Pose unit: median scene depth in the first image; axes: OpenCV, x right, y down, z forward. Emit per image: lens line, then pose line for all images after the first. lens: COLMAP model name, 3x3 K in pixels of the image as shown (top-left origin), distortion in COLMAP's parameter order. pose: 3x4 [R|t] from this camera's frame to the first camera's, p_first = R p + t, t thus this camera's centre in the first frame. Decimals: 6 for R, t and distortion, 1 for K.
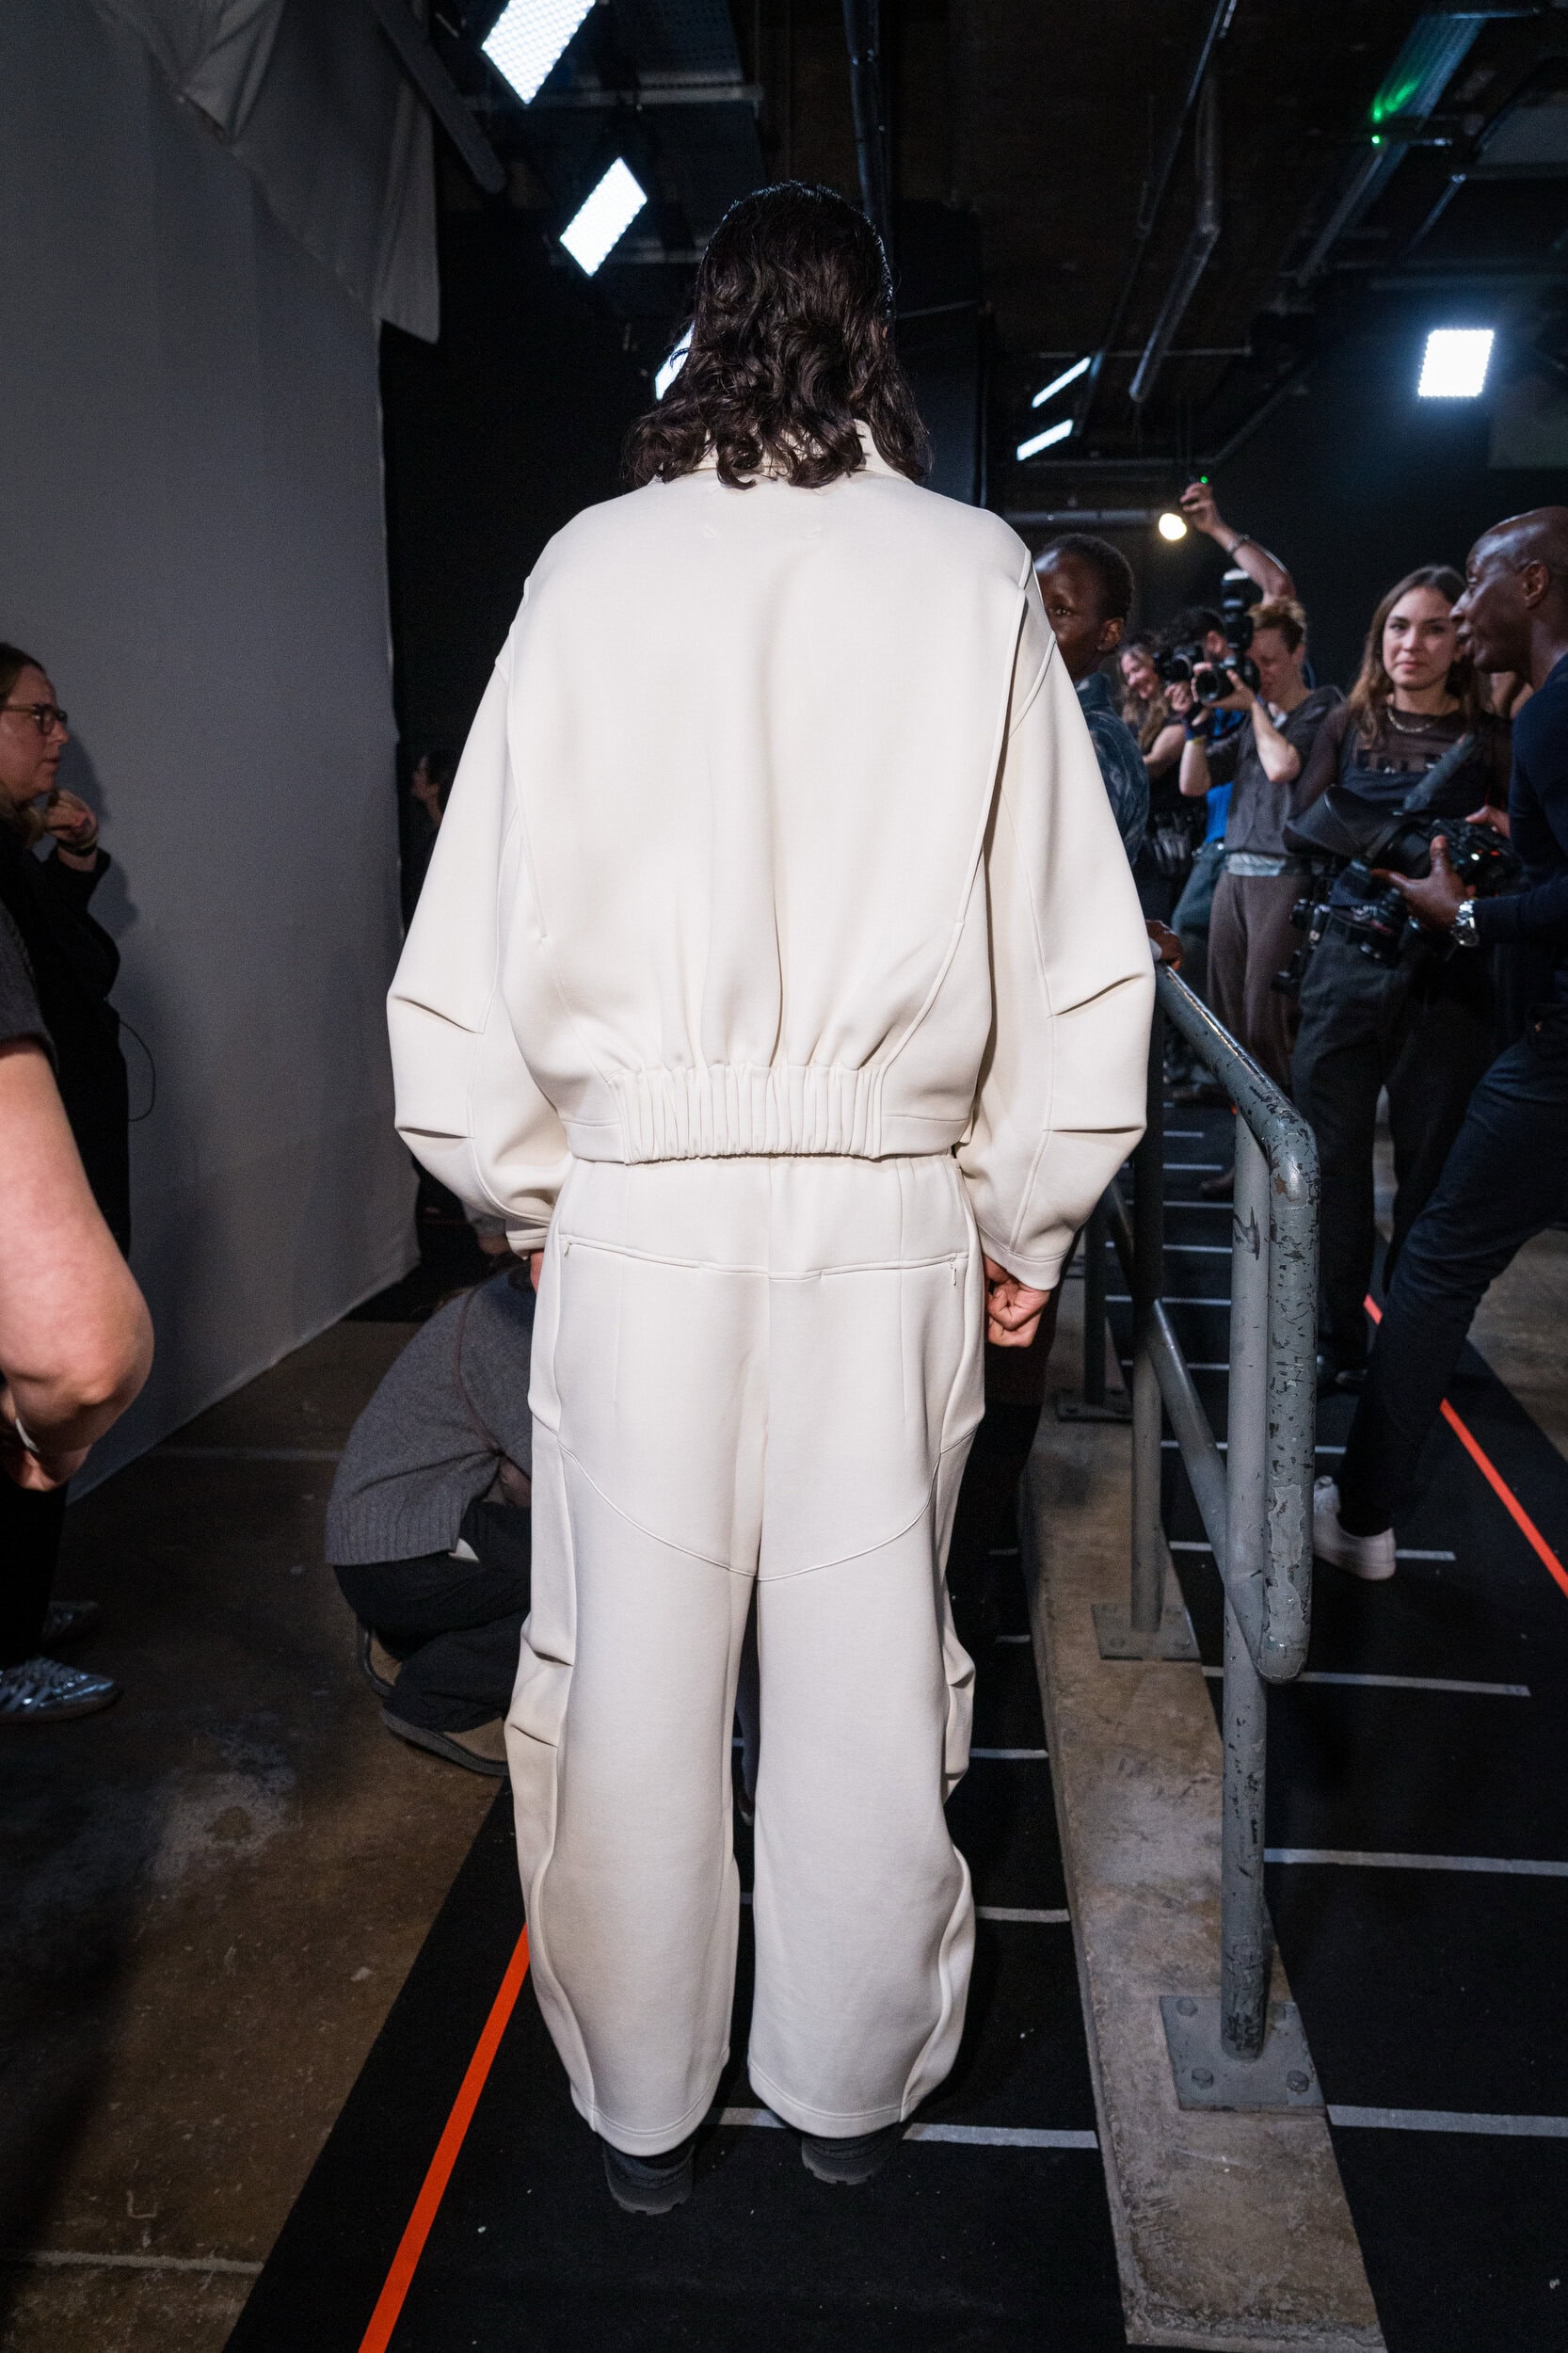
lens RADIAL K [[1687.7, 0, 780.4], [0, 1687.7, 1145.2], [0, 0, 1]] dist [-0.010519, 0.004715]
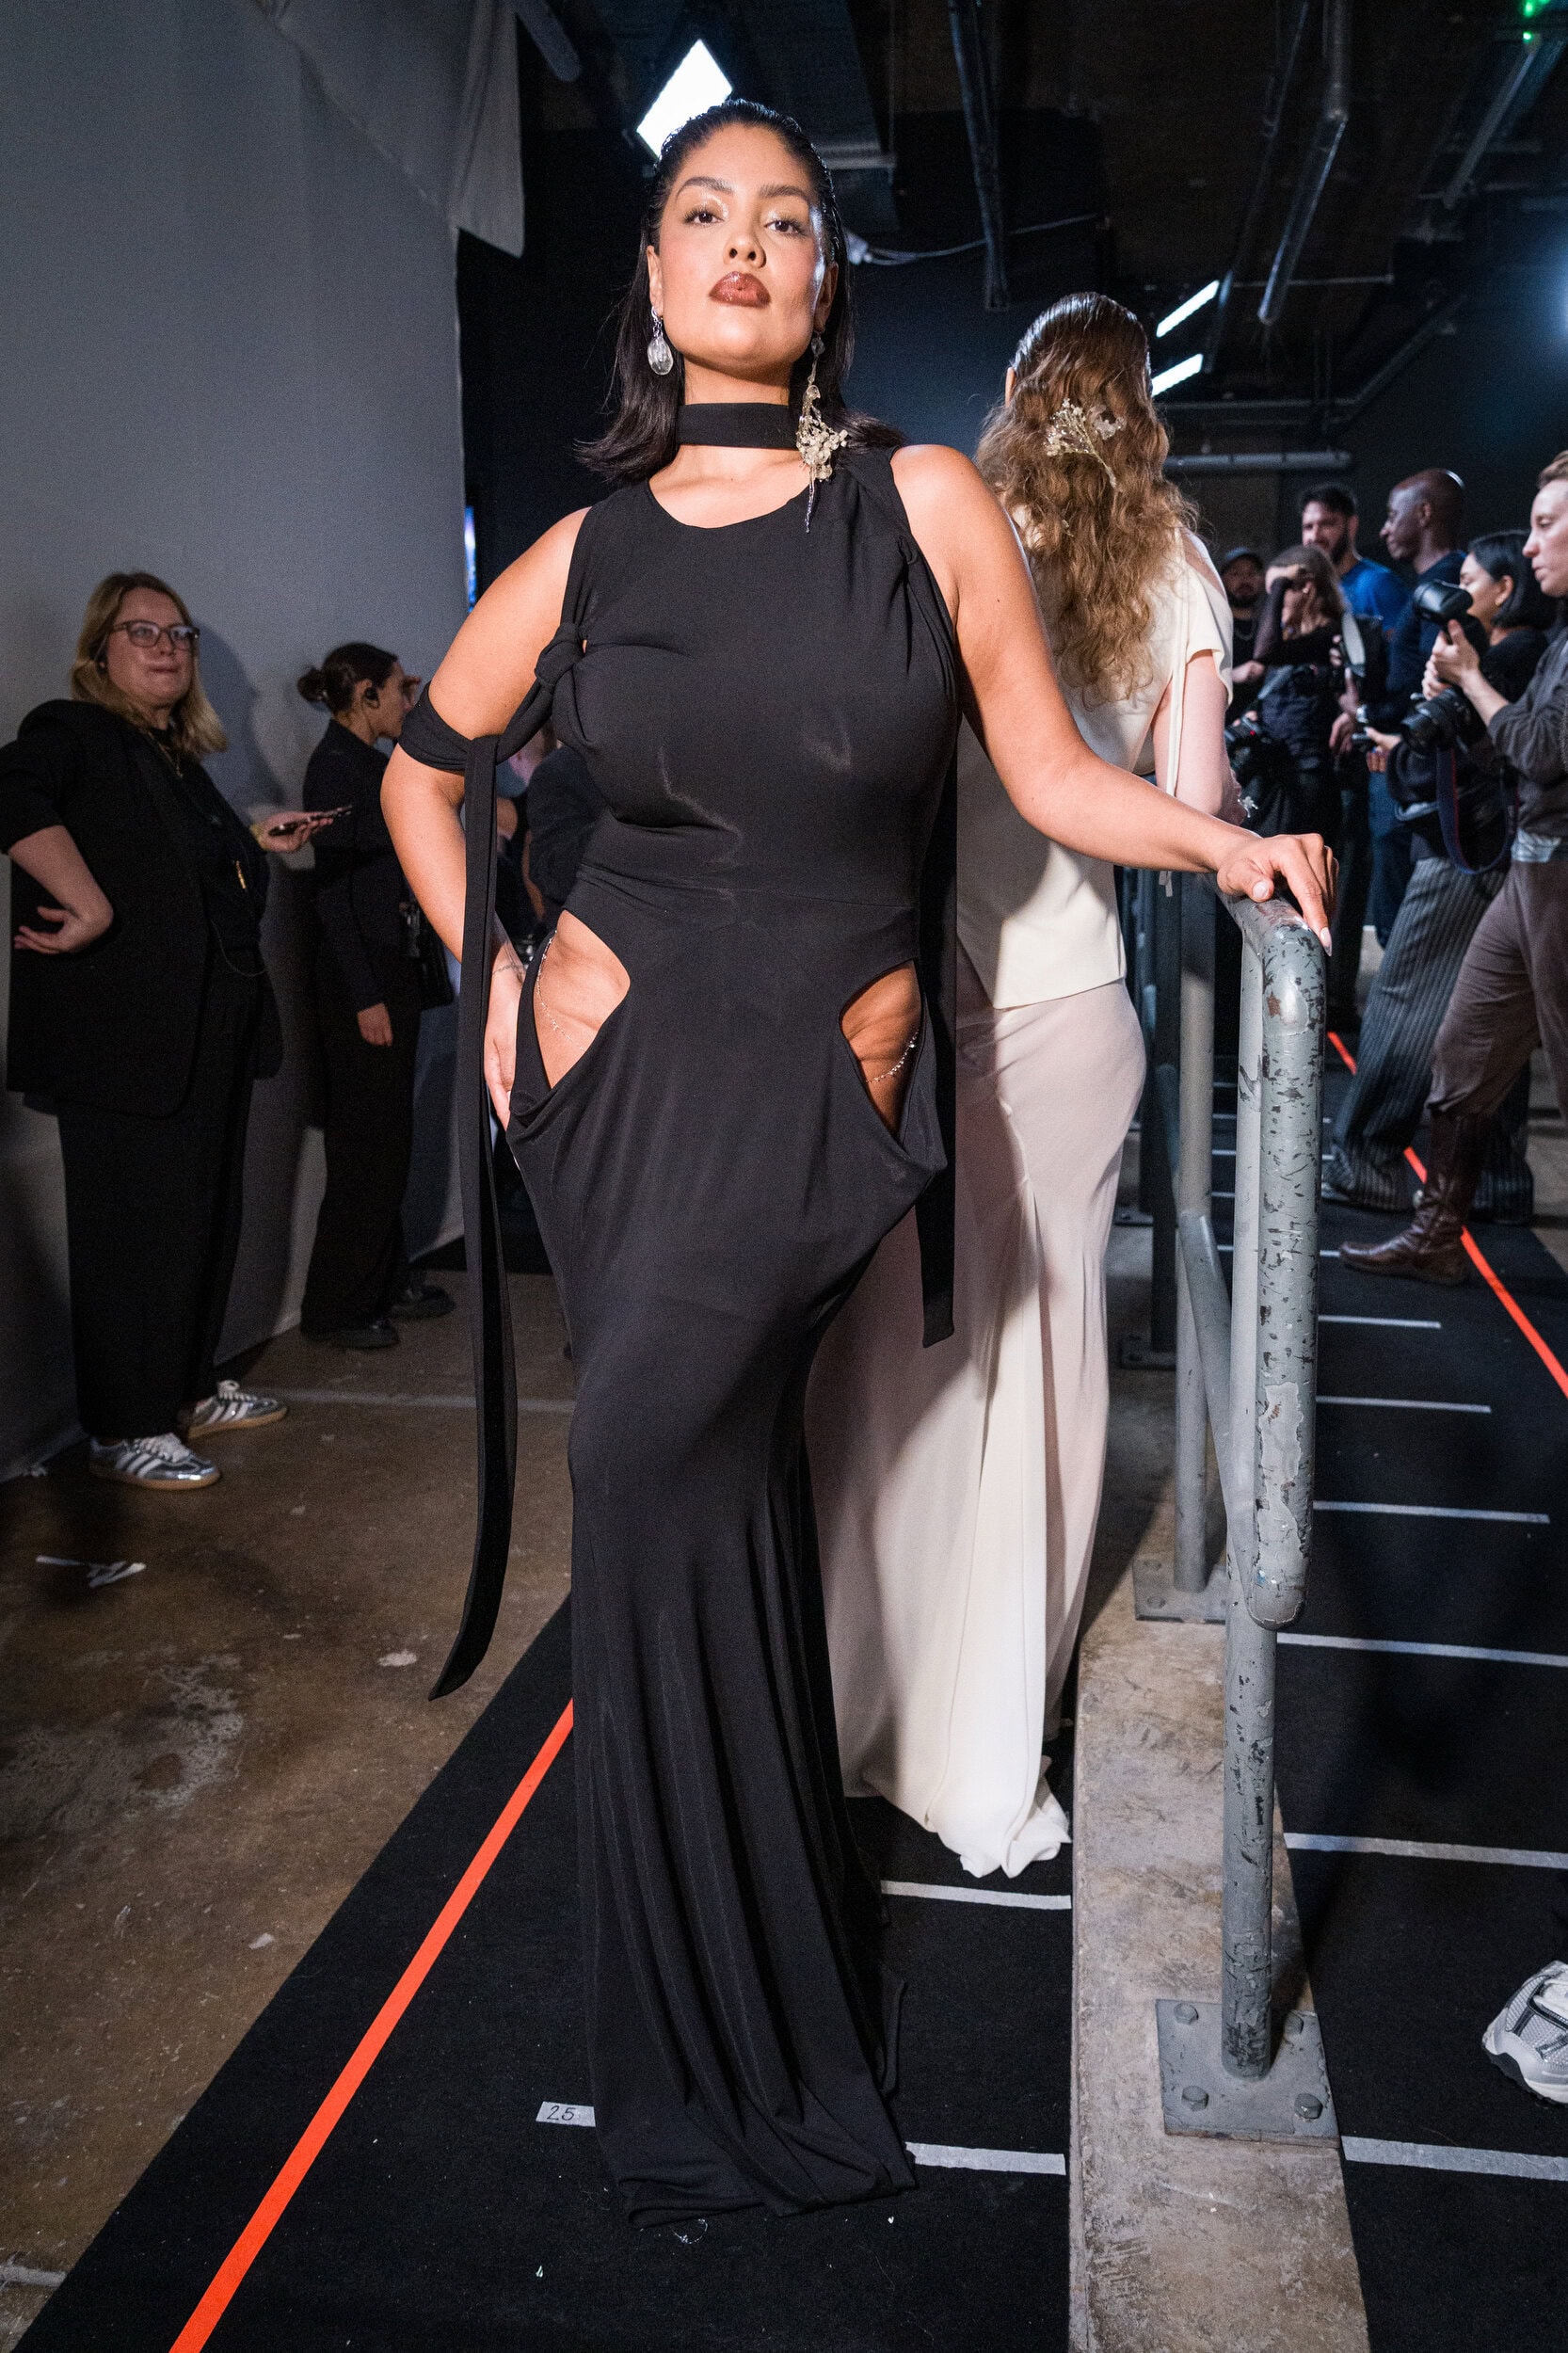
lens RADIAL K [[1672.6, 0, 848.1], [0, 1672.6, 1171.2], [0, 0, 1]] dist [-0.010135, 0.006526]
pose [[0.998778, 0.012251, -0.047874, 0.083688], [-0.011258, 0.999717, 0.020957, 0.054934], [0.048117, -0.020392, 0.998633, 0.122975]]
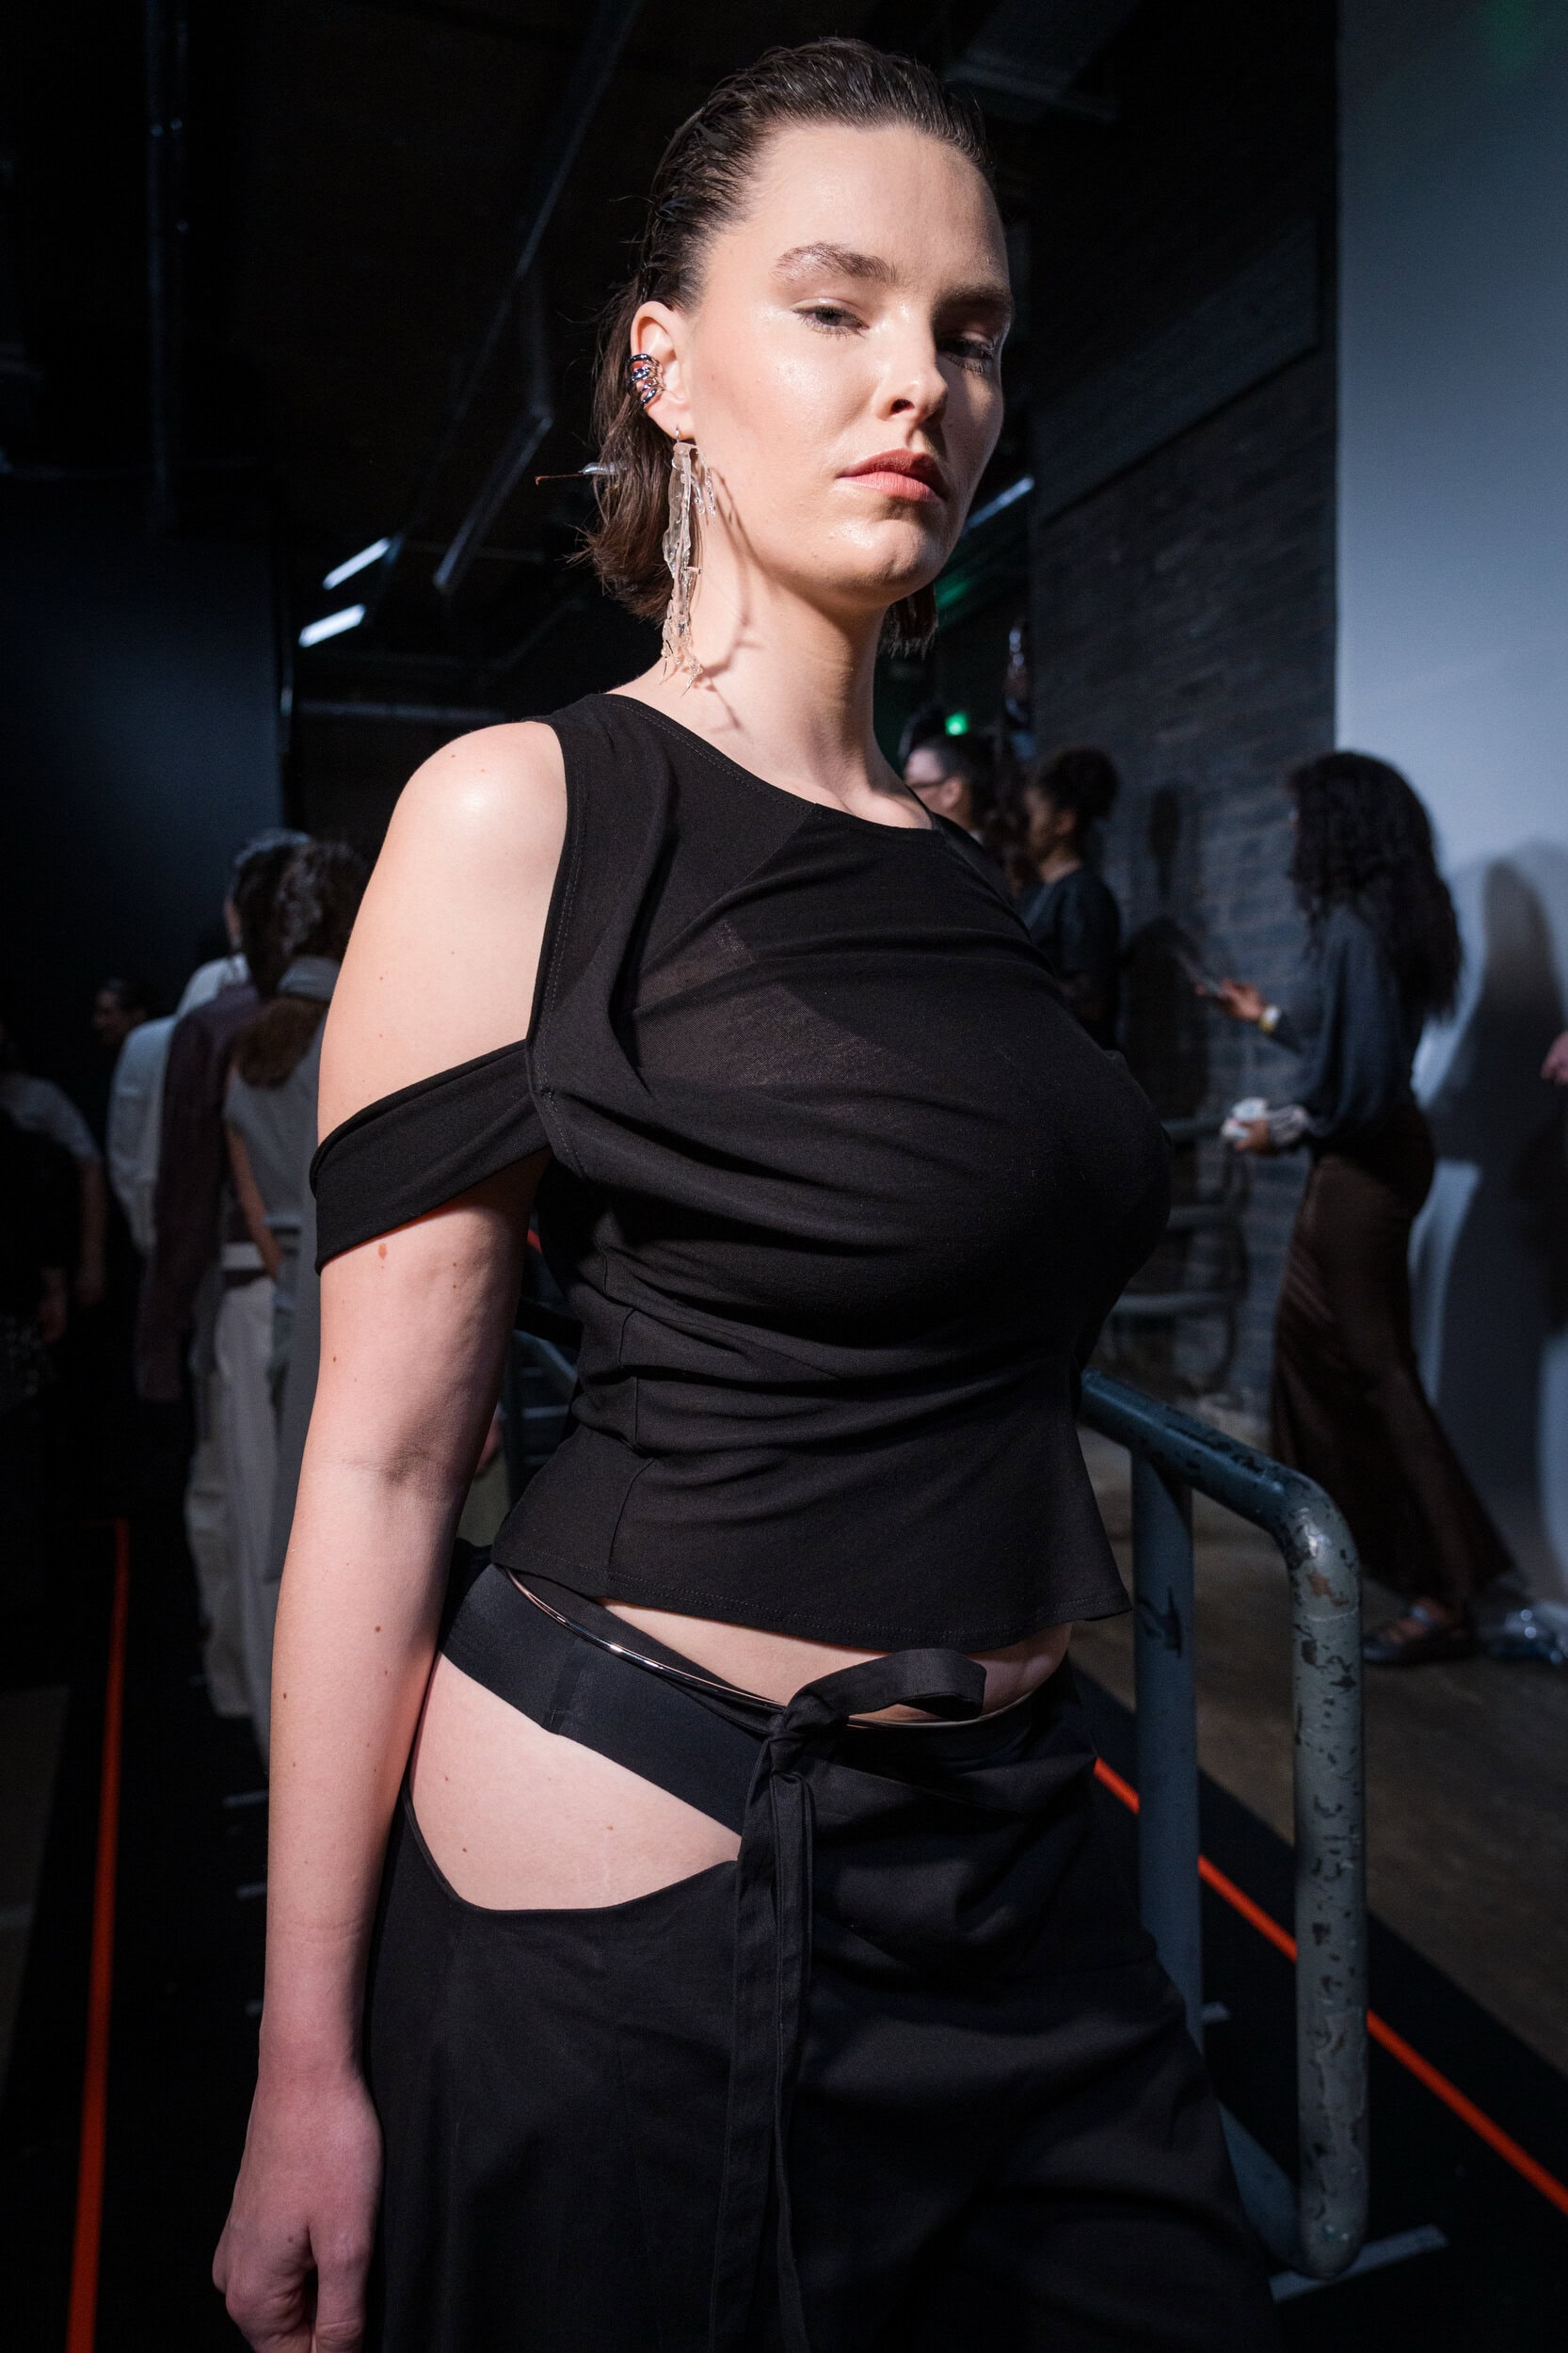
lens RADIAL K [[1665.9, 0, 841.9], [0, 1665.9, 1236.6], [0, 0, 1]] dist [-0.006018, 0.001221]
pose [[0.889307, -0.064819, 0.452694, -0.111120], [0.093214, 0.994815, -0.040675, -0.068212], [-0.447711, 0.078370, 0.890738, 0.294110]]
